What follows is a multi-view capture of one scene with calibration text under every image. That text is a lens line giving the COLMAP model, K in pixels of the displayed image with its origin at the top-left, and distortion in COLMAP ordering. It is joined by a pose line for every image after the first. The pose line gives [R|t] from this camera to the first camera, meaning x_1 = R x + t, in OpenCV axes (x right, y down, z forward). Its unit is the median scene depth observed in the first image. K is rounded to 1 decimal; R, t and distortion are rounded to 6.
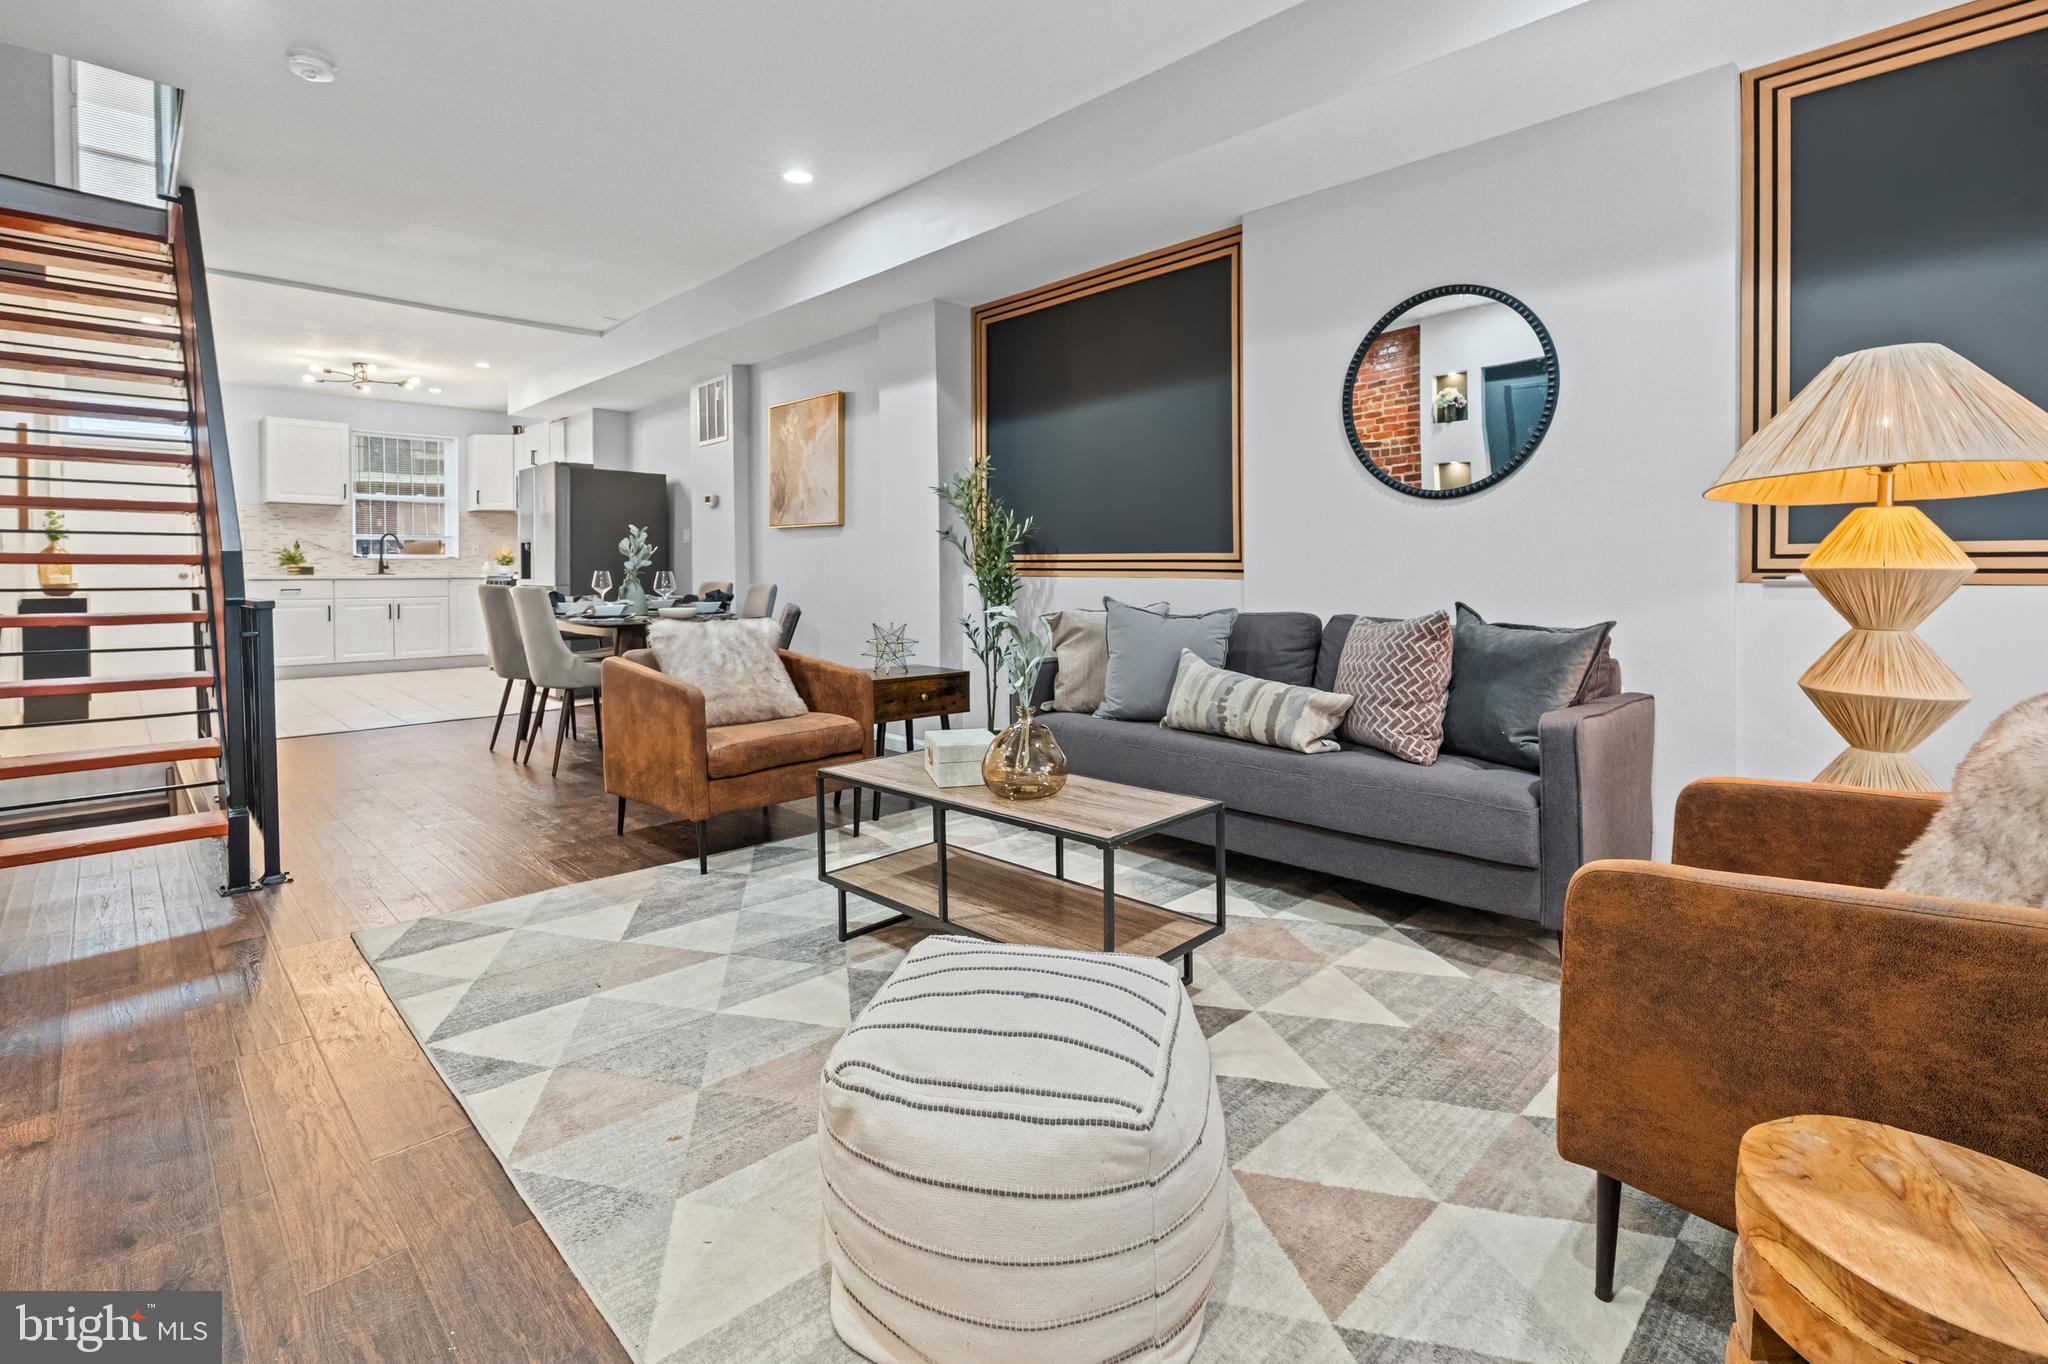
lens RADIAL K [[926.1, 0, 1018.3], [0, 926.1, 590.4], [0, 0, 1]] dist [0.000479, 0.000022]
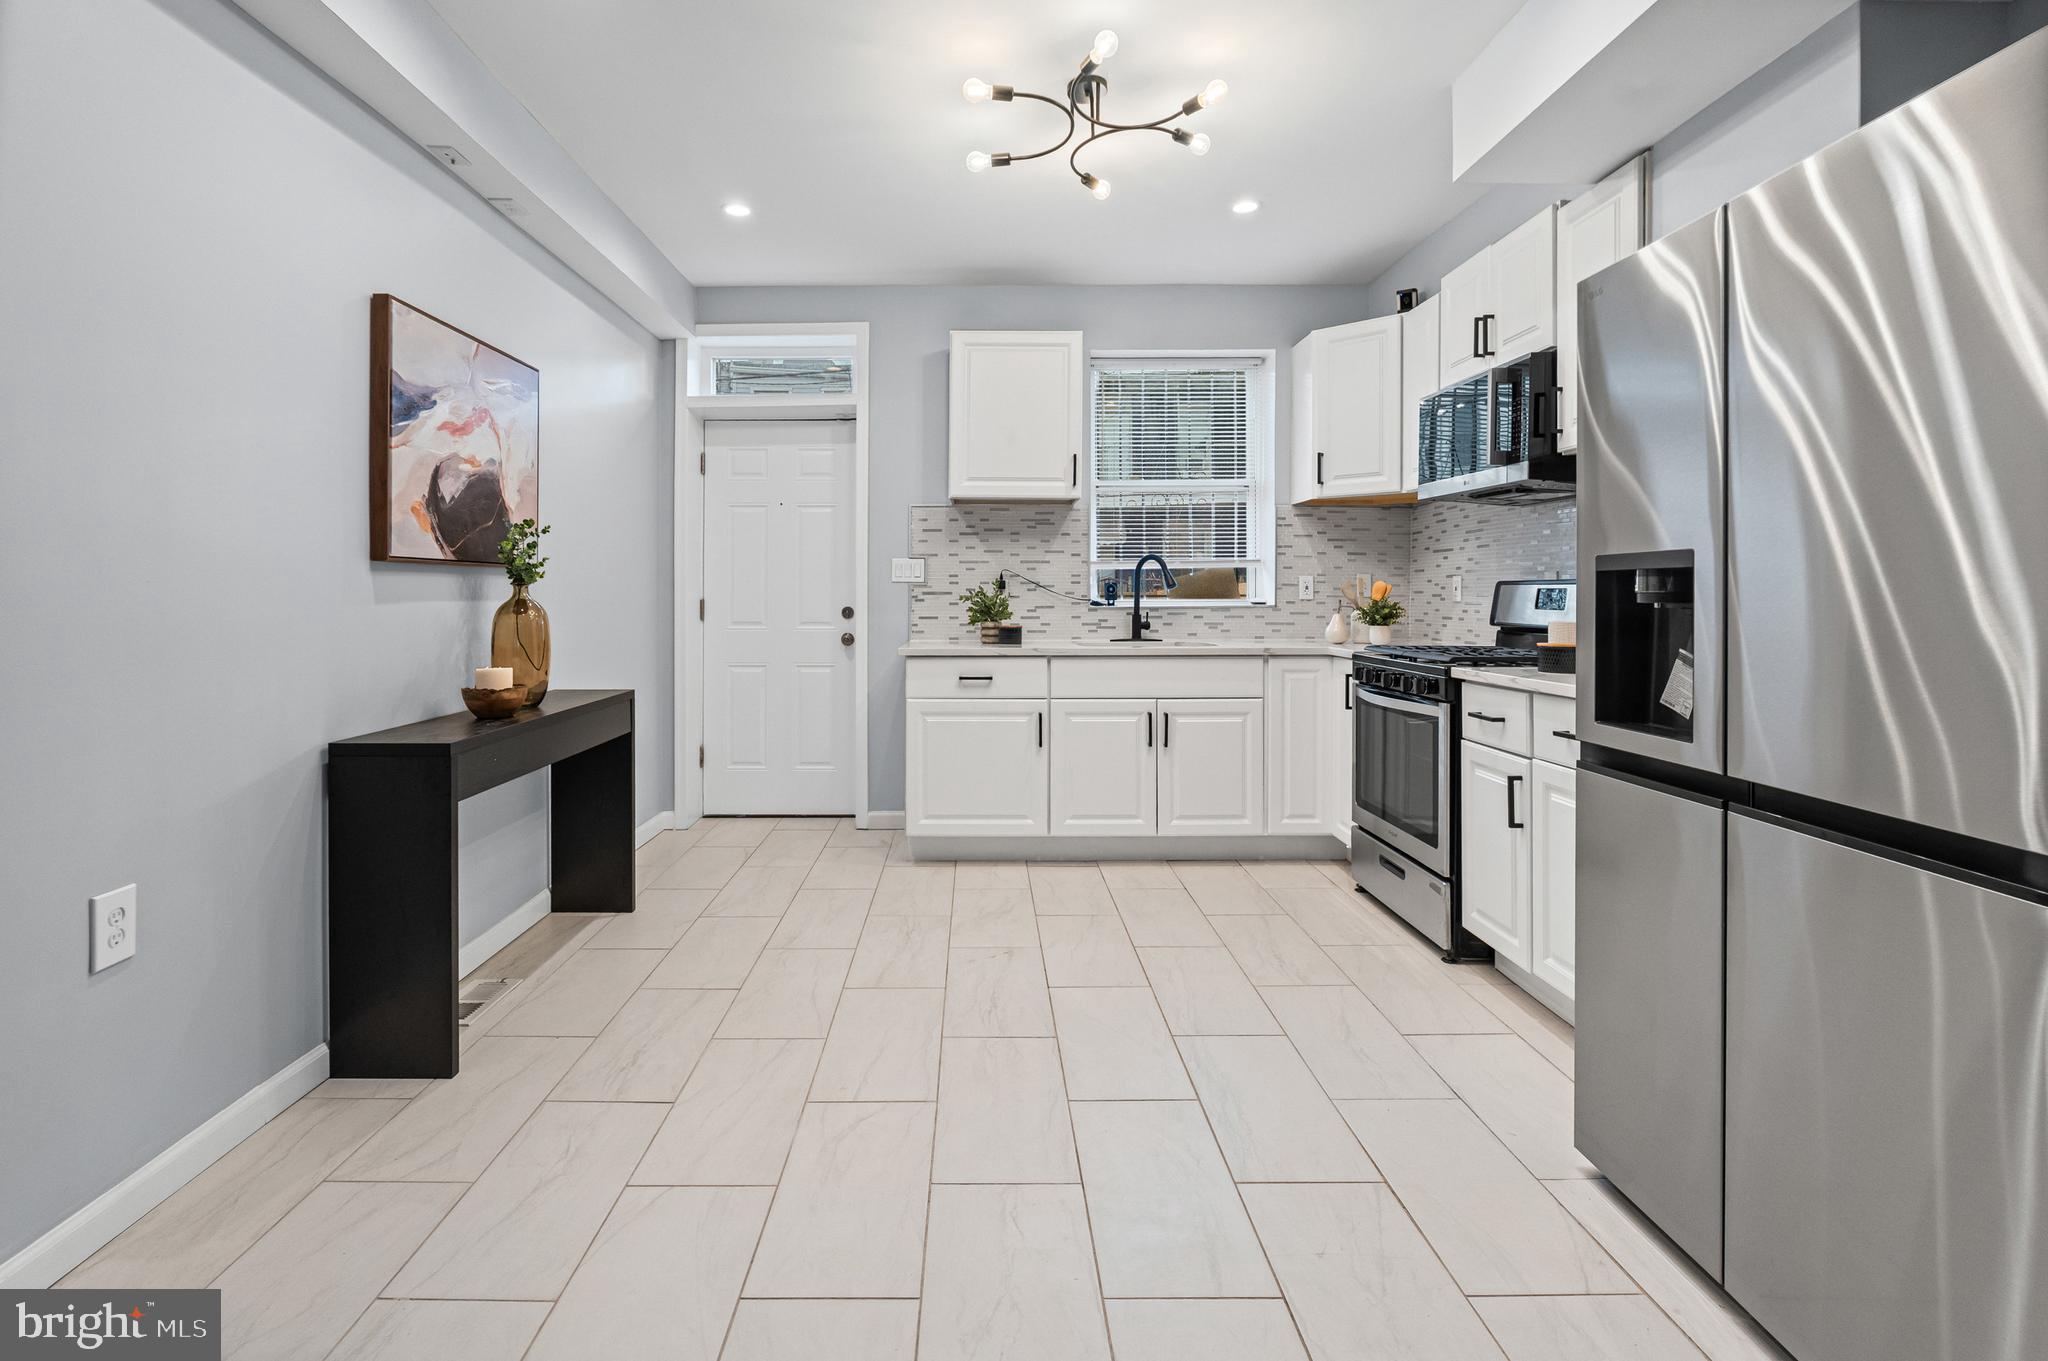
lens RADIAL K [[926.1, 0, 1018.3], [0, 926.1, 588.9], [0, 0, 1]] dist [0.000479, 0.000022]
pose [[0.737506, -0.000491, -0.675341, -0.407628], [-0.015136, 0.999737, -0.017256, -0.035243], [0.675171, 0.022948, 0.737304, 0.602541]]
